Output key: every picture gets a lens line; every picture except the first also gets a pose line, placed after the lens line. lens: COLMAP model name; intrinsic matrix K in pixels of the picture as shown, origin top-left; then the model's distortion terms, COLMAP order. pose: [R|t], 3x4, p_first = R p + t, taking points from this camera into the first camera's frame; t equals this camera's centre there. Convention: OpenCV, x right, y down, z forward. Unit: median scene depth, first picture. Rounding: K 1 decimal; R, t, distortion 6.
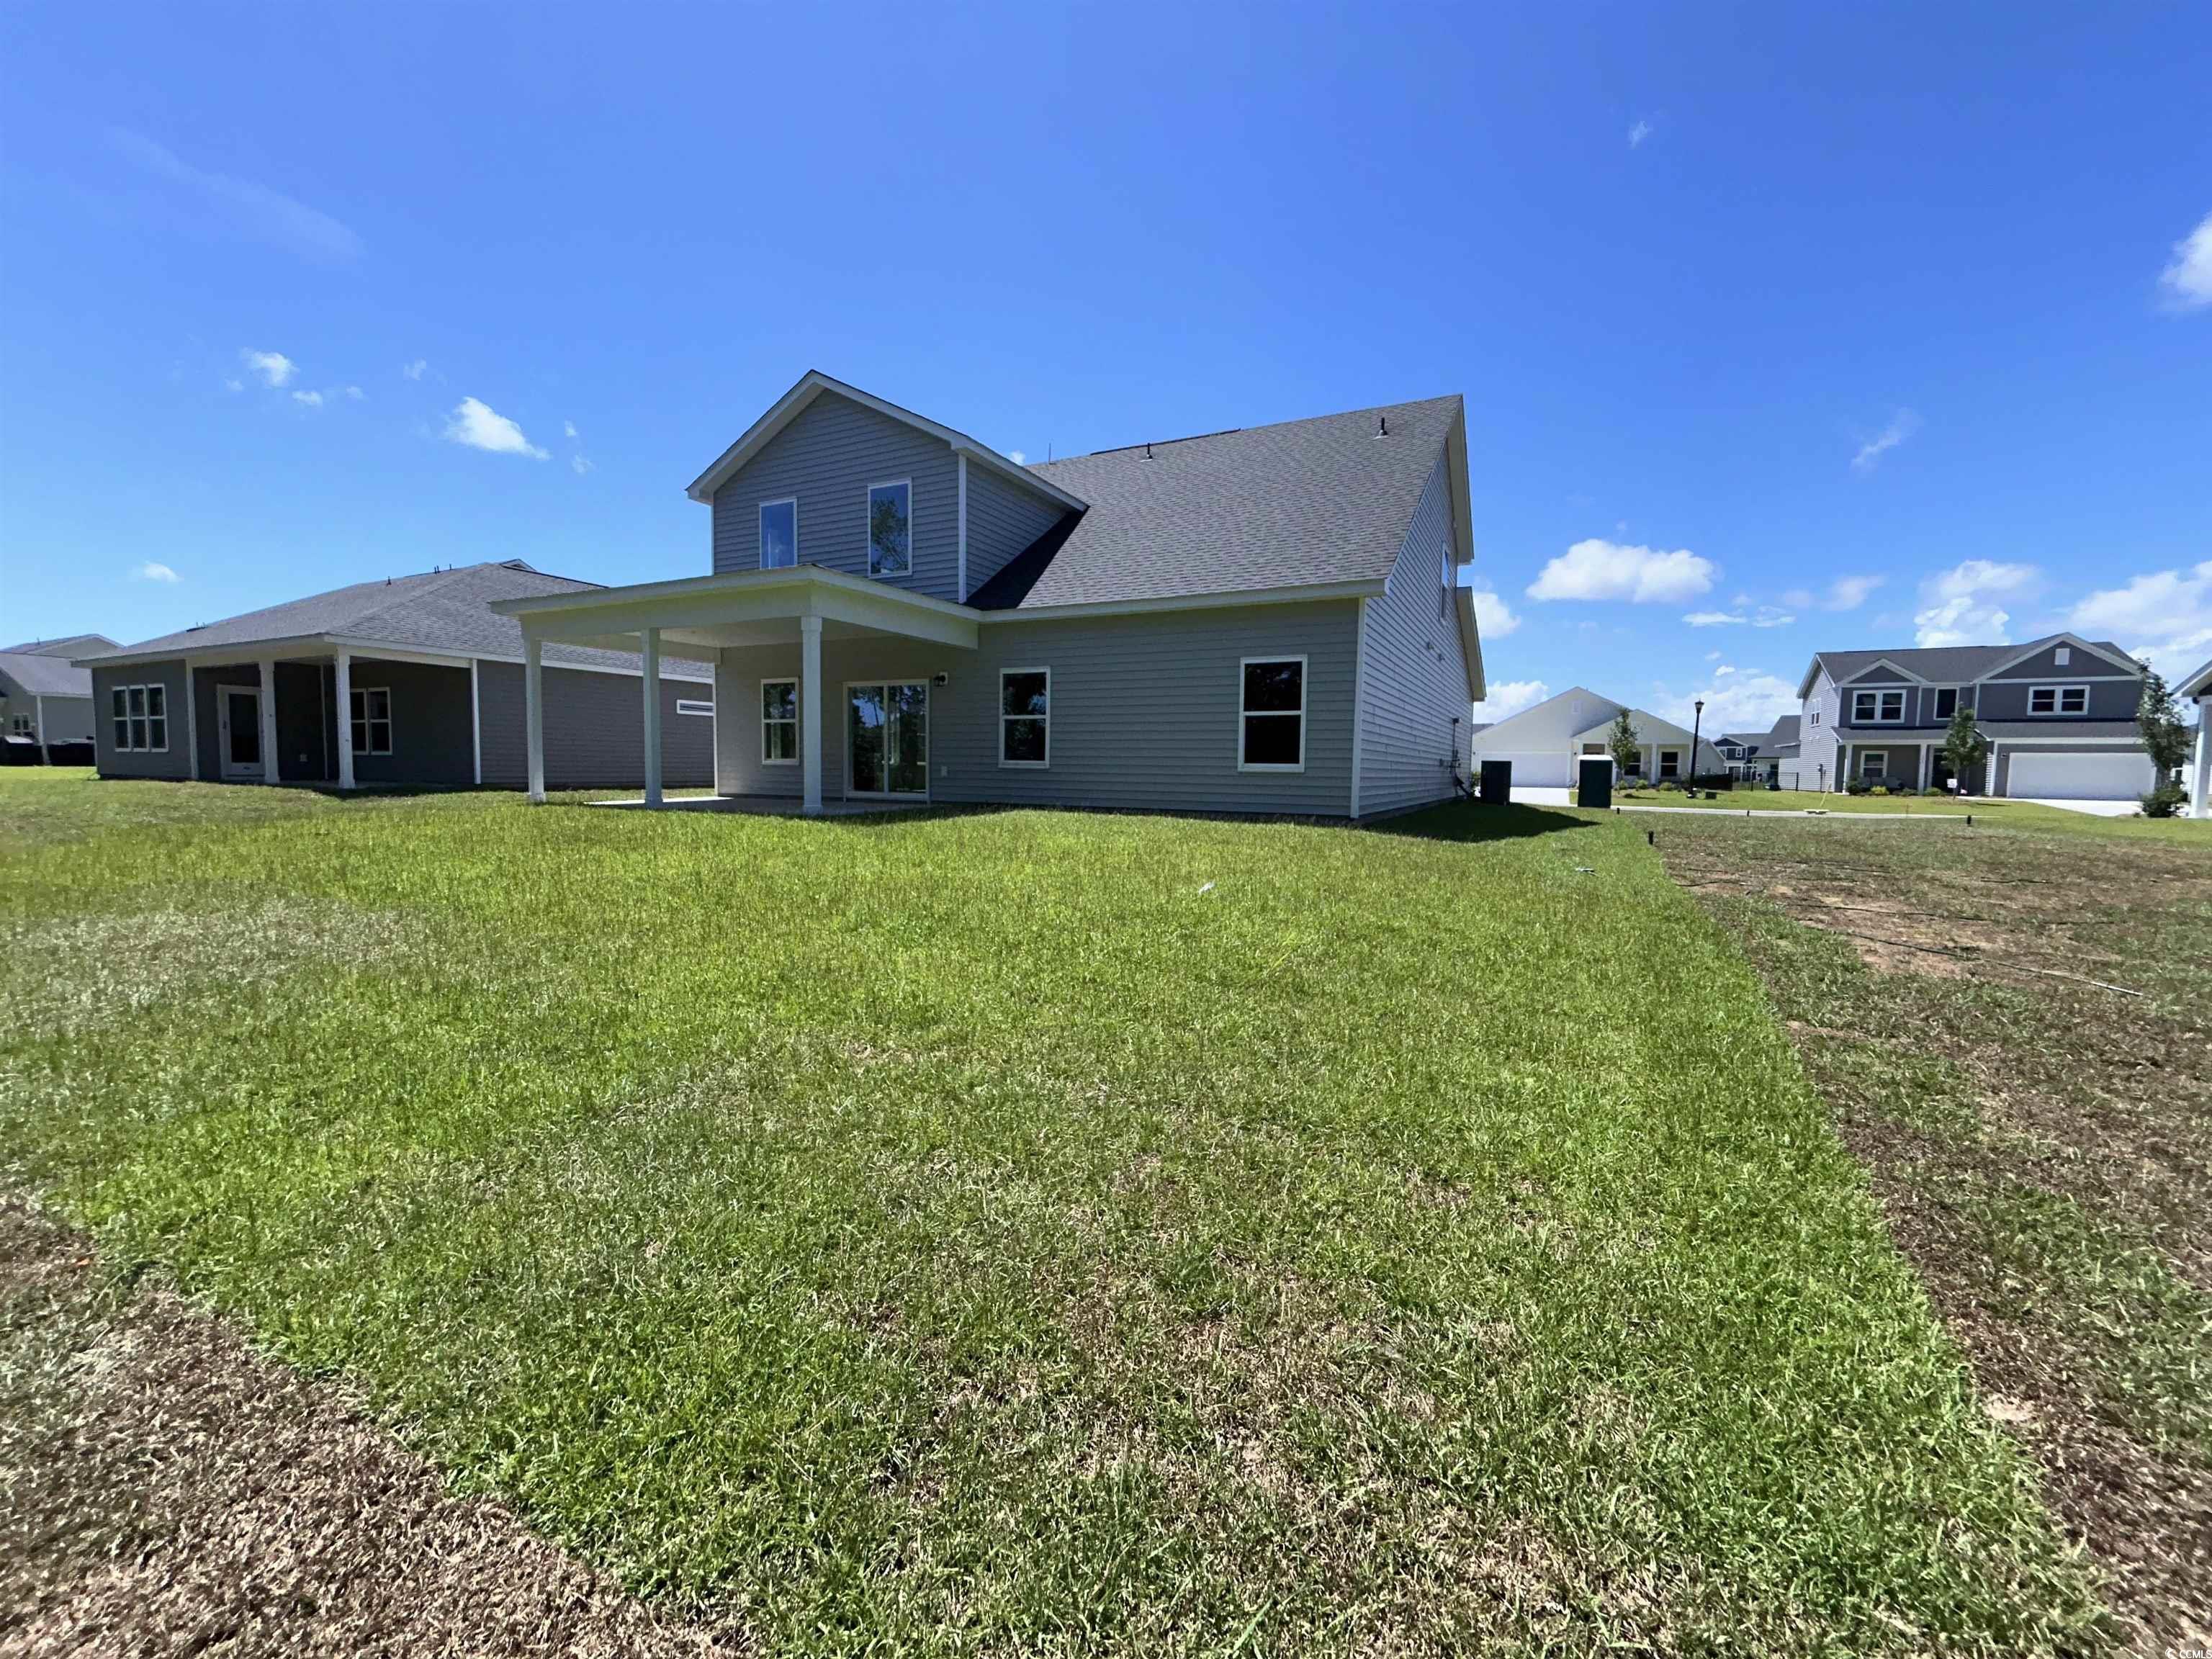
lens RADIAL K [[892.0, 0, 1096.0], [0, 892.0, 827.9], [0, 0, 1]] dist [0.017391, 0.000146]
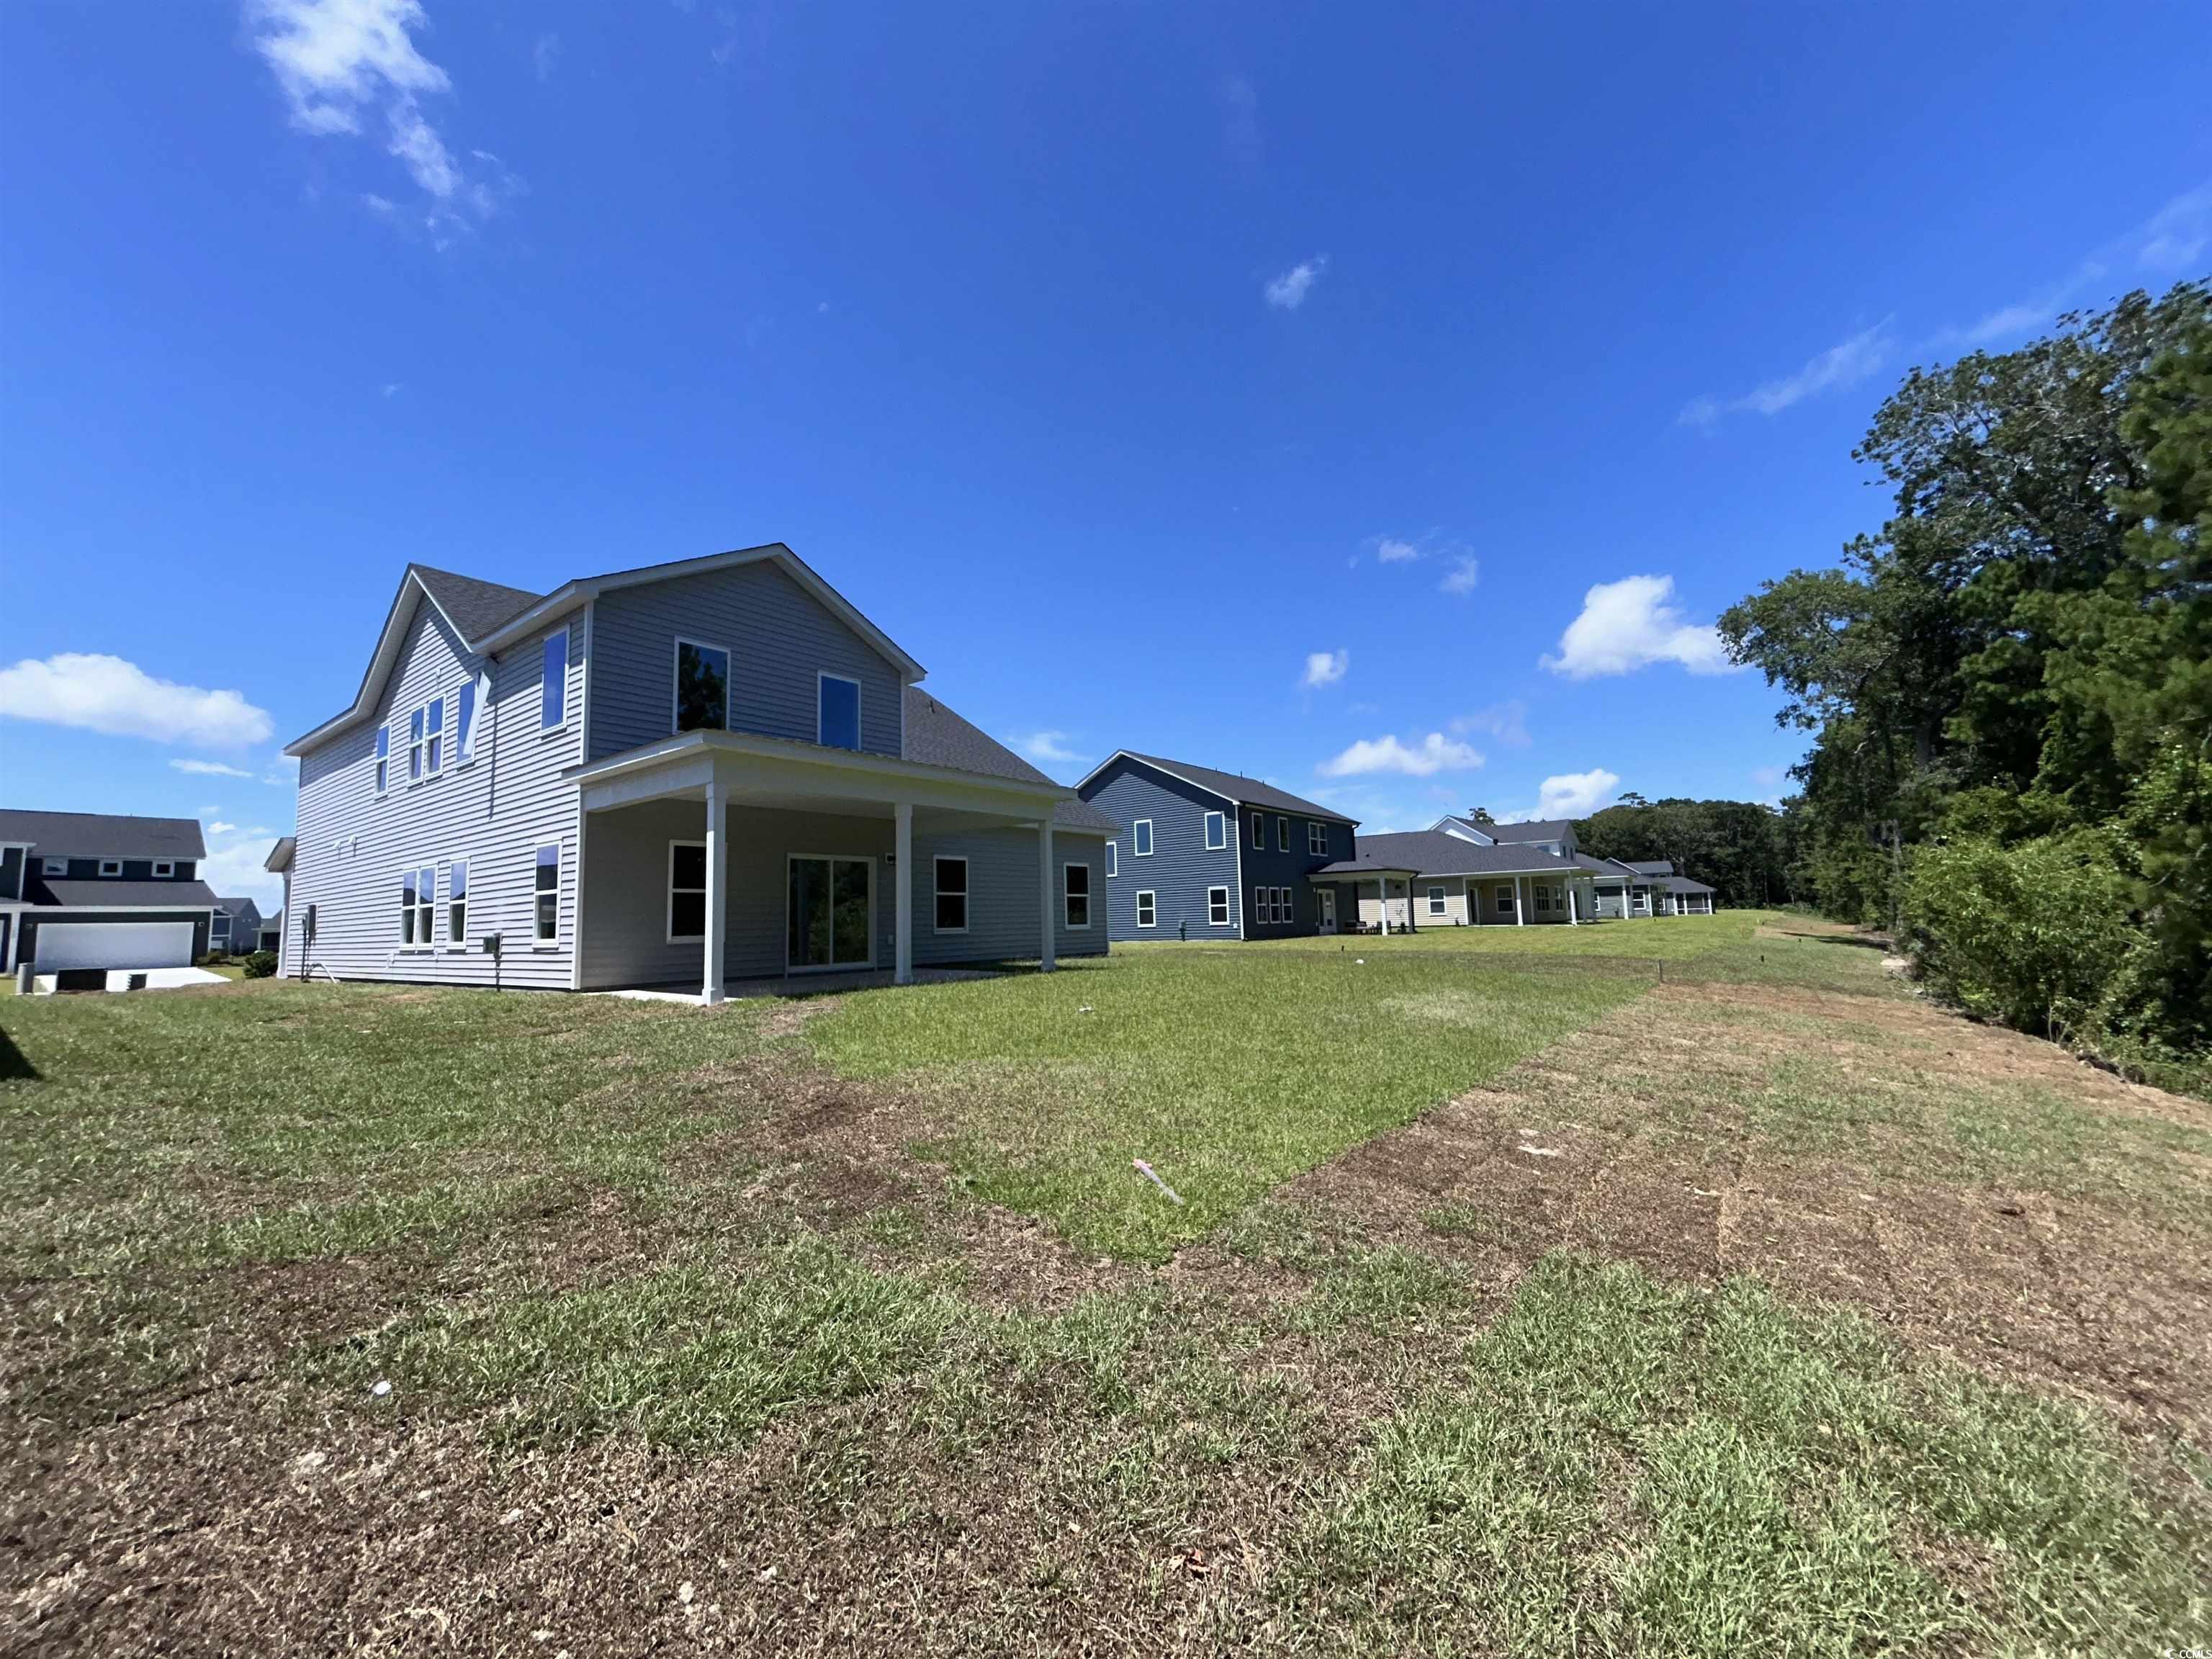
lens RADIAL K [[892.0, 0, 1103.7], [0, 892.0, 832.1], [0, 0, 1]] dist [0.017391, 0.000146]
pose [[0.236563, 0.075959, 0.968642, -1.147901], [0.096412, 0.990184, -0.101194, -0.054558], [-0.966821, 0.117327, 0.226917, 0.435087]]
